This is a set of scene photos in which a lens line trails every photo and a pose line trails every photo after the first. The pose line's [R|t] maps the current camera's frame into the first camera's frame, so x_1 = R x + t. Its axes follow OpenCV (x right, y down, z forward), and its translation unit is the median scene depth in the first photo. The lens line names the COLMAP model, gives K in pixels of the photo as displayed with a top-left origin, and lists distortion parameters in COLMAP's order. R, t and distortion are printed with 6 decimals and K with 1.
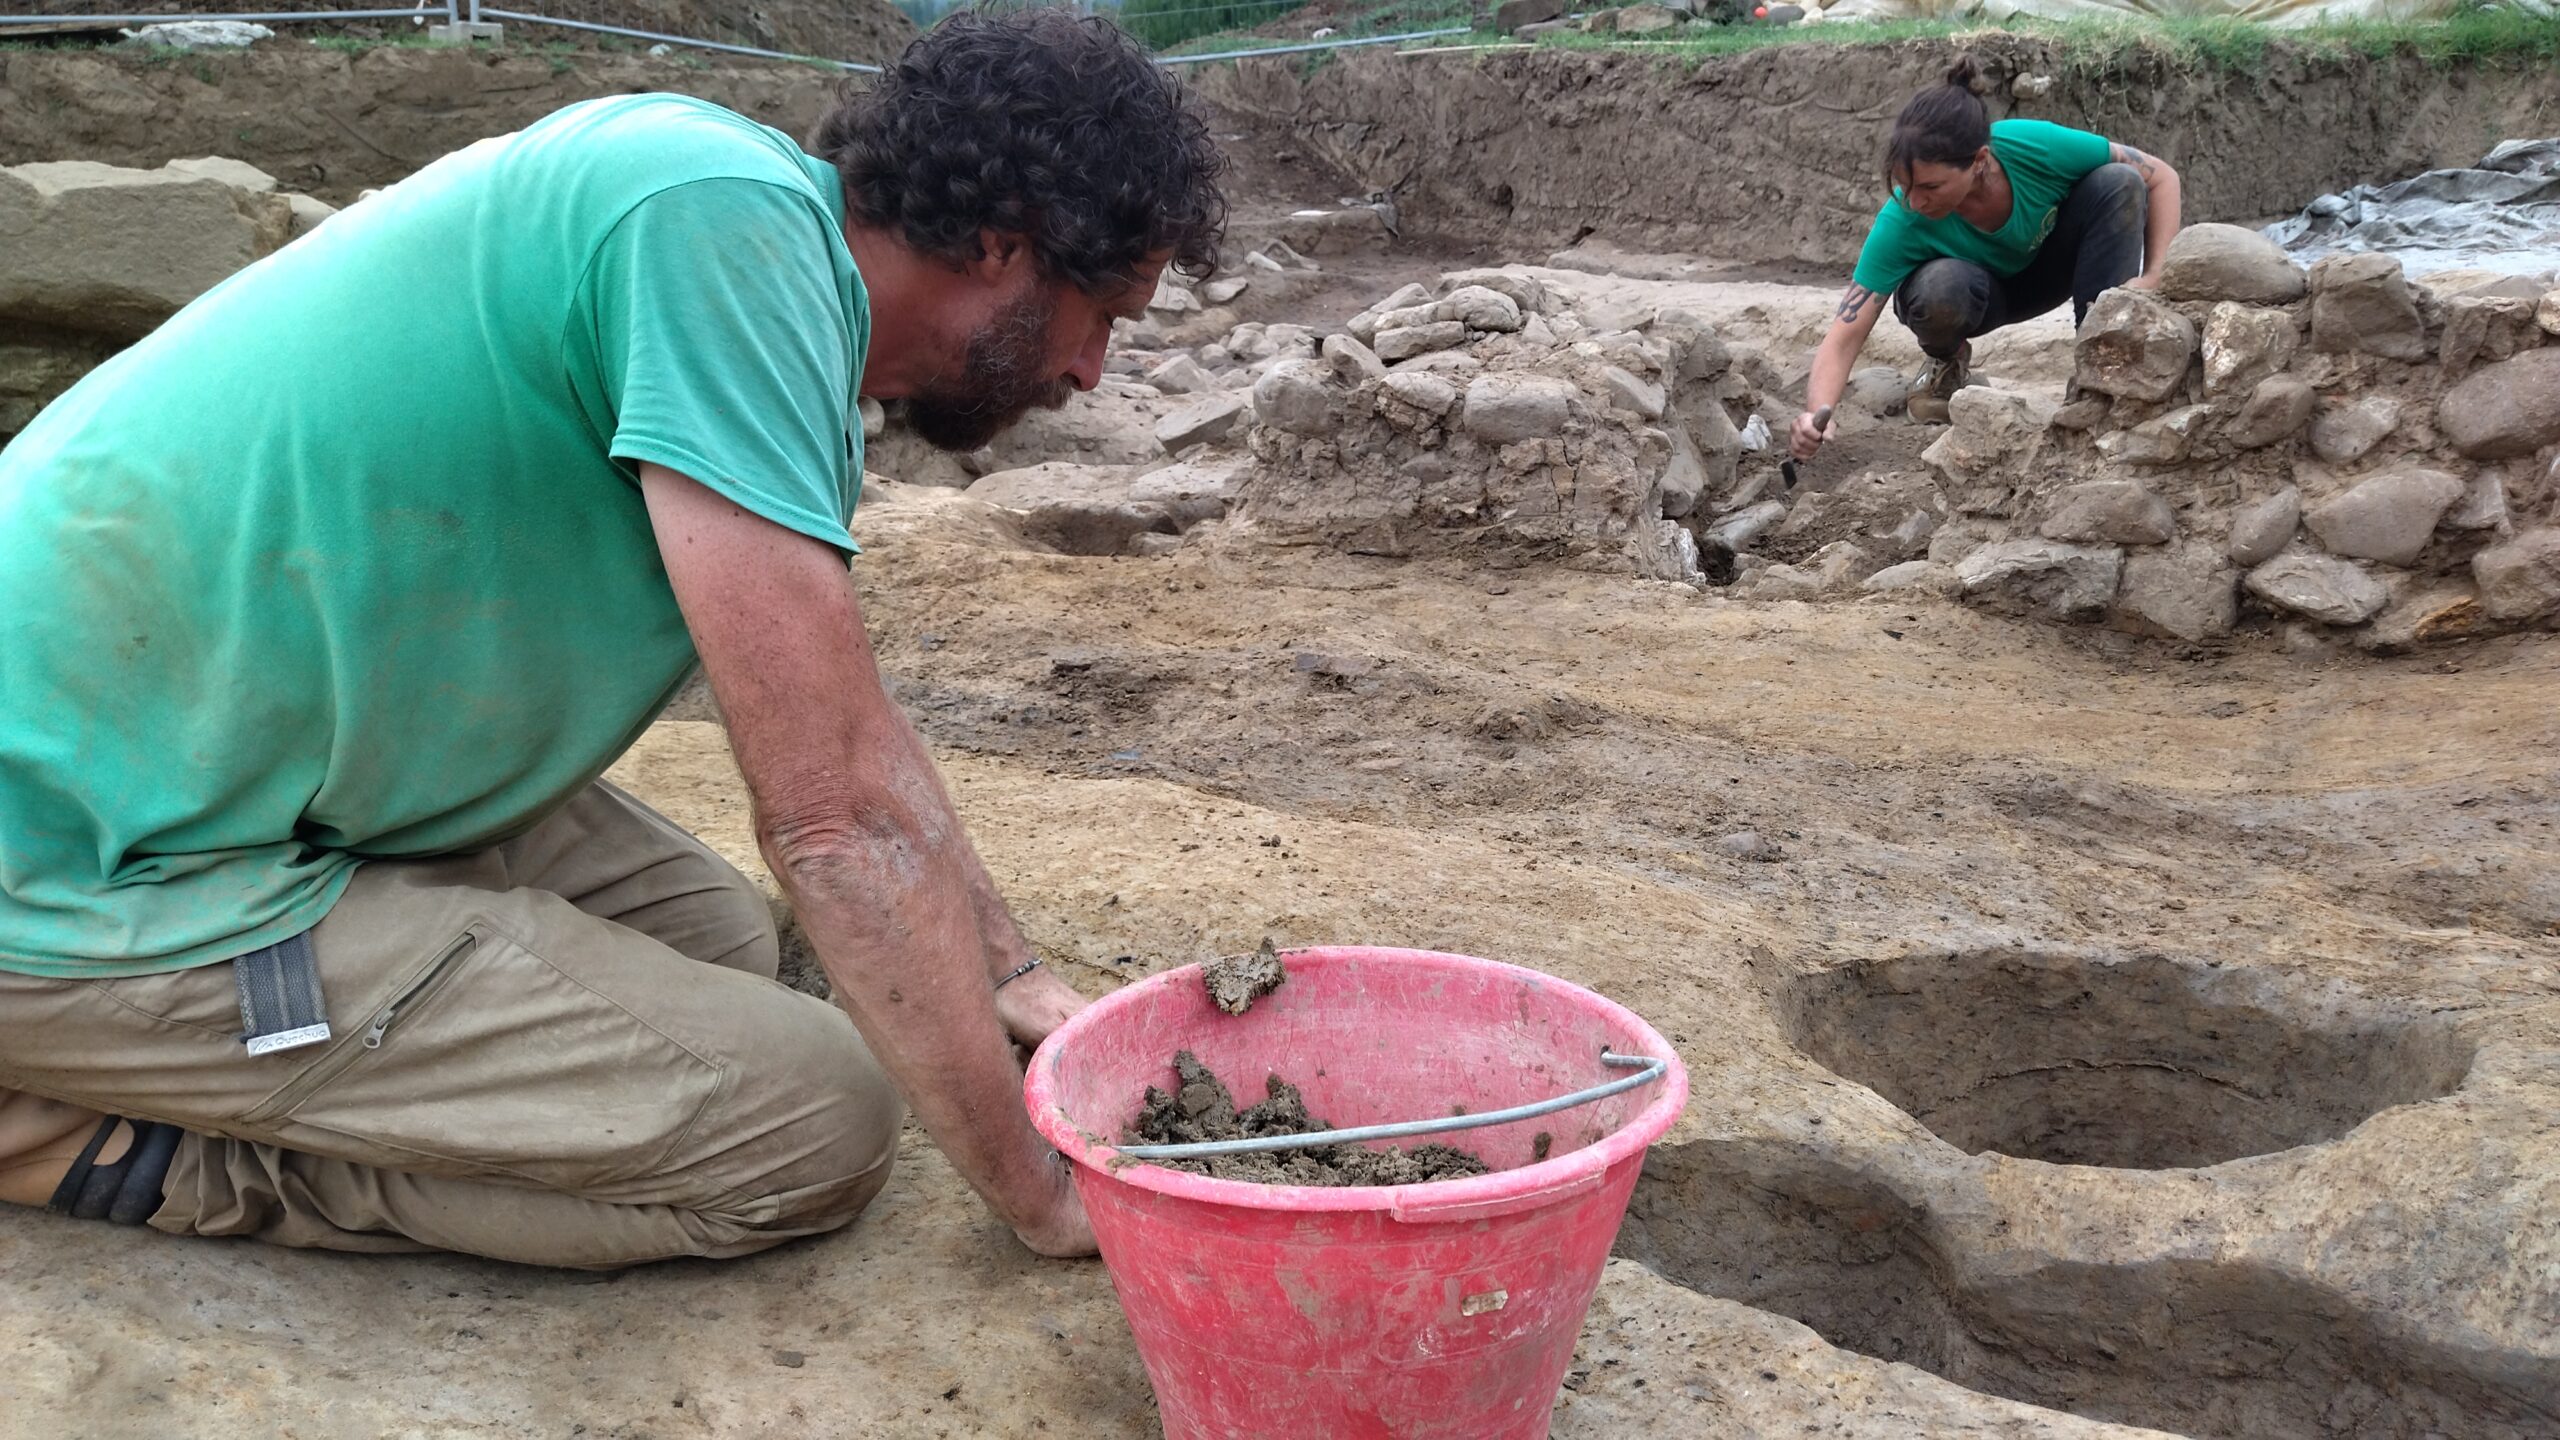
lens RADIAL K [[1917.3, 0, 1280.0], [0, 1917.3, 720.0], [0, 0, 1]] dist [0.012930, 0.002185]
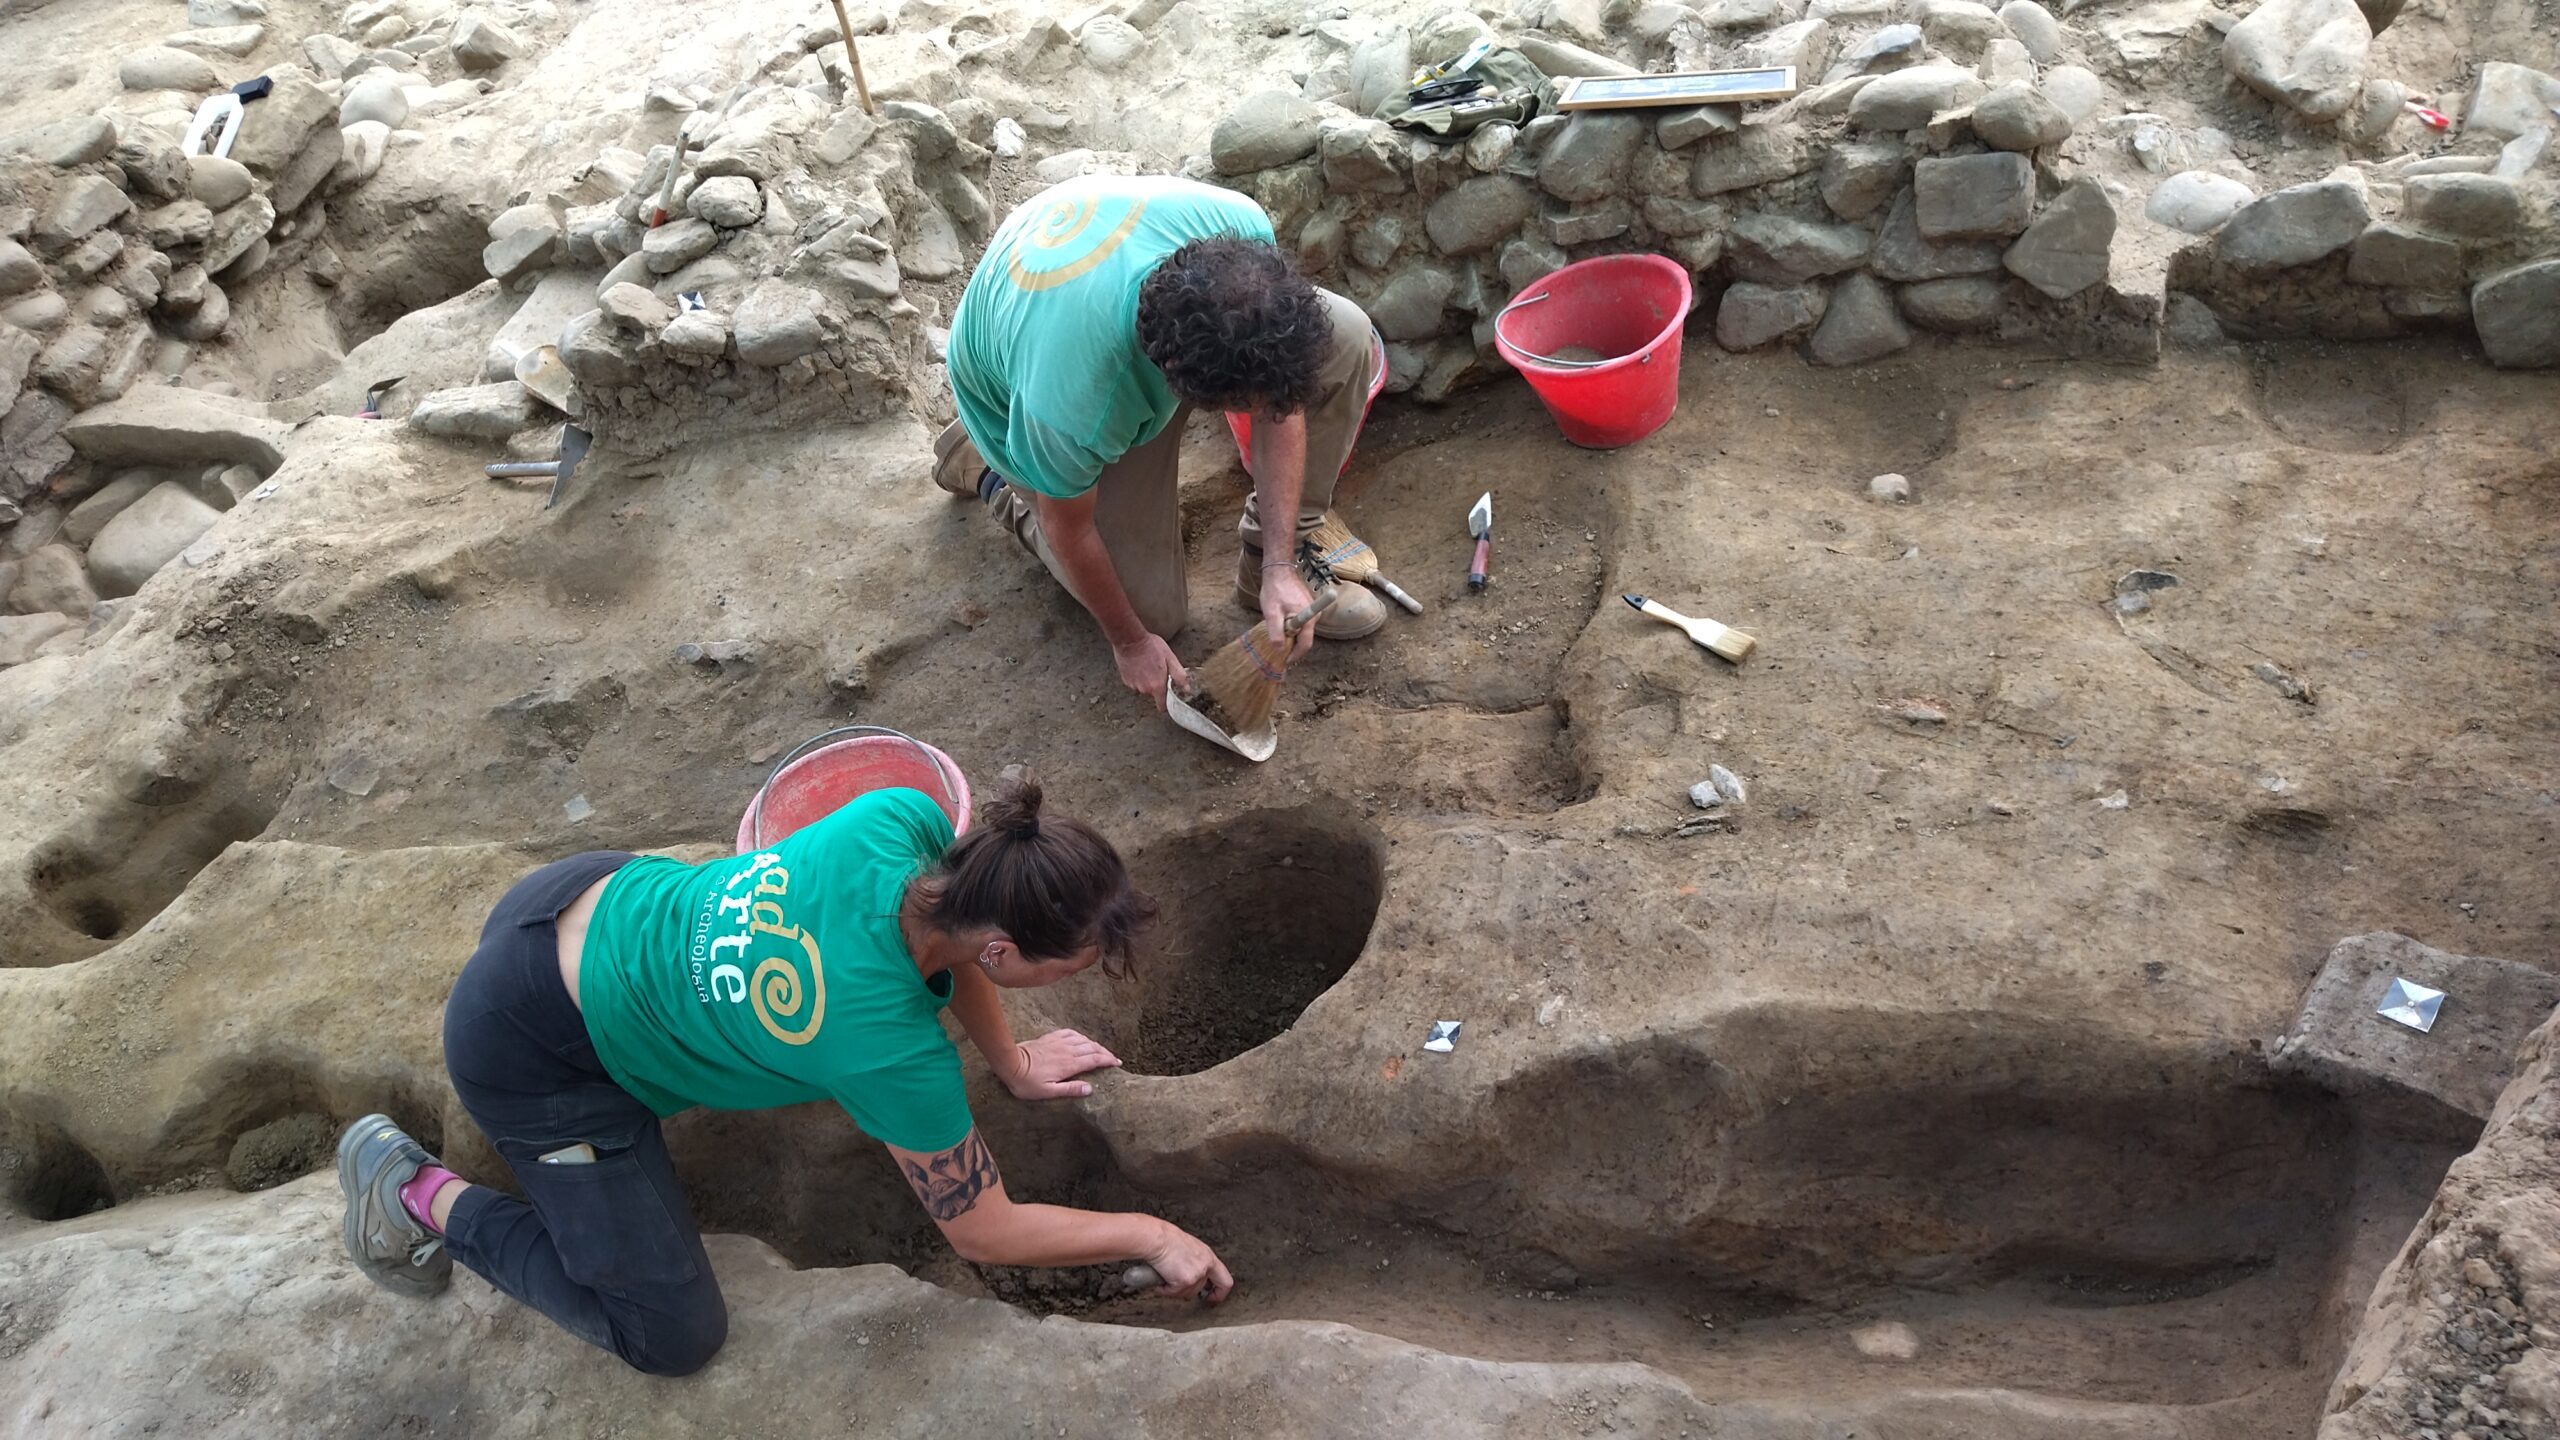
lens RADIAL K [[1917.3, 0, 1280.0], [0, 1917.3, 720.0], [0, 0, 1]] dist [0.012930, 0.002185]
pose [[0.933900, -0.338142, 0.116151, 0.229060], [0.261105, 0.866954, 0.424518, -0.447372], [-0.244245, -0.366129, 0.897939, -0.297674]]
